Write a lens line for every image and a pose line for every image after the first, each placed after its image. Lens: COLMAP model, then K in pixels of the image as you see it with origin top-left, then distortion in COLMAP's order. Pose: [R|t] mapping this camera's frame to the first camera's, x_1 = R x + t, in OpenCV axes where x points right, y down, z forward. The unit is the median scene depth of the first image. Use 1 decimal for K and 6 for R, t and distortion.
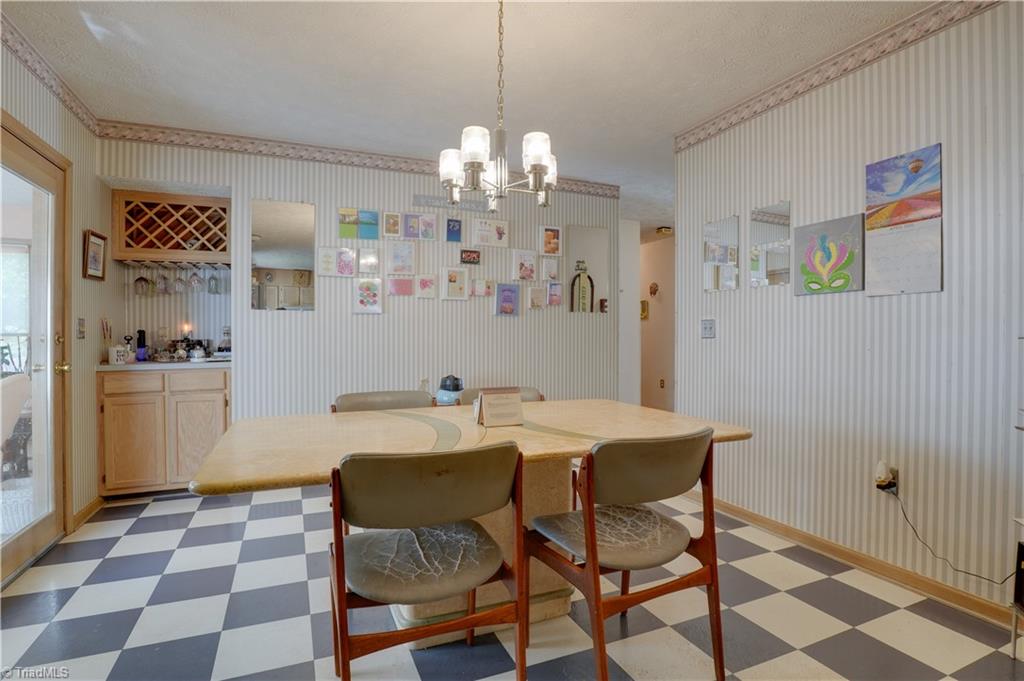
lens RADIAL K [[511.1, 0, 516.4], [0, 511.1, 341.1], [0, 0, 1]] dist [-0.036757, 0.002281]
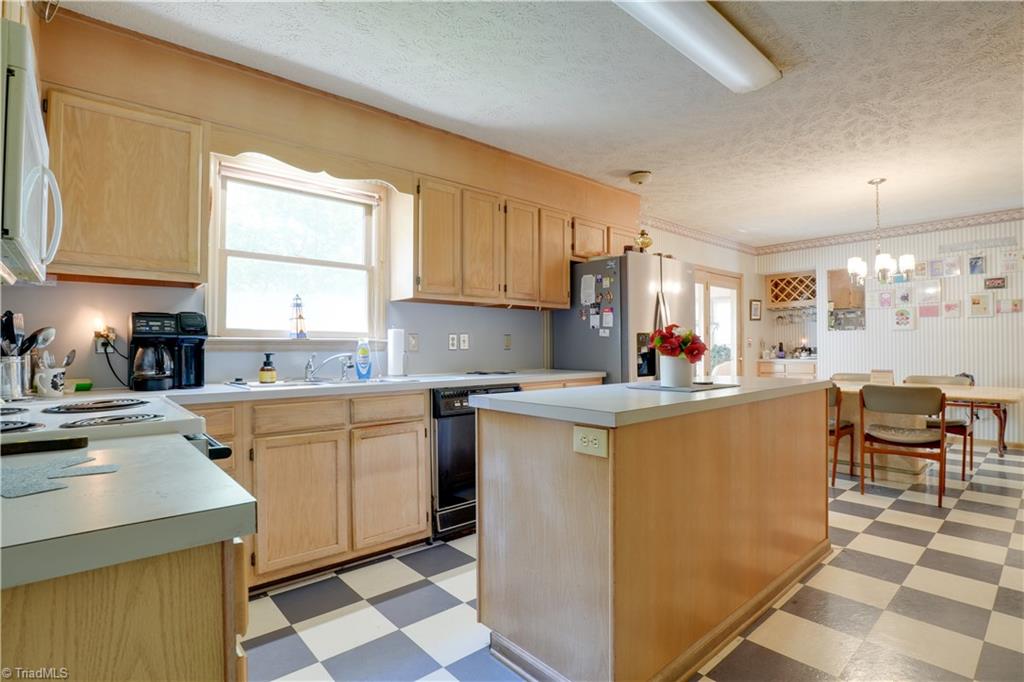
lens RADIAL K [[511.1, 0, 516.4], [0, 511.1, 341.6], [0, 0, 1]] dist [-0.036757, 0.002281]
pose [[0.299039, -0.007203, -0.954214, 0.826900], [-0.001587, 0.999966, -0.008046, -0.007172], [0.954240, 0.003920, 0.299018, -0.581008]]
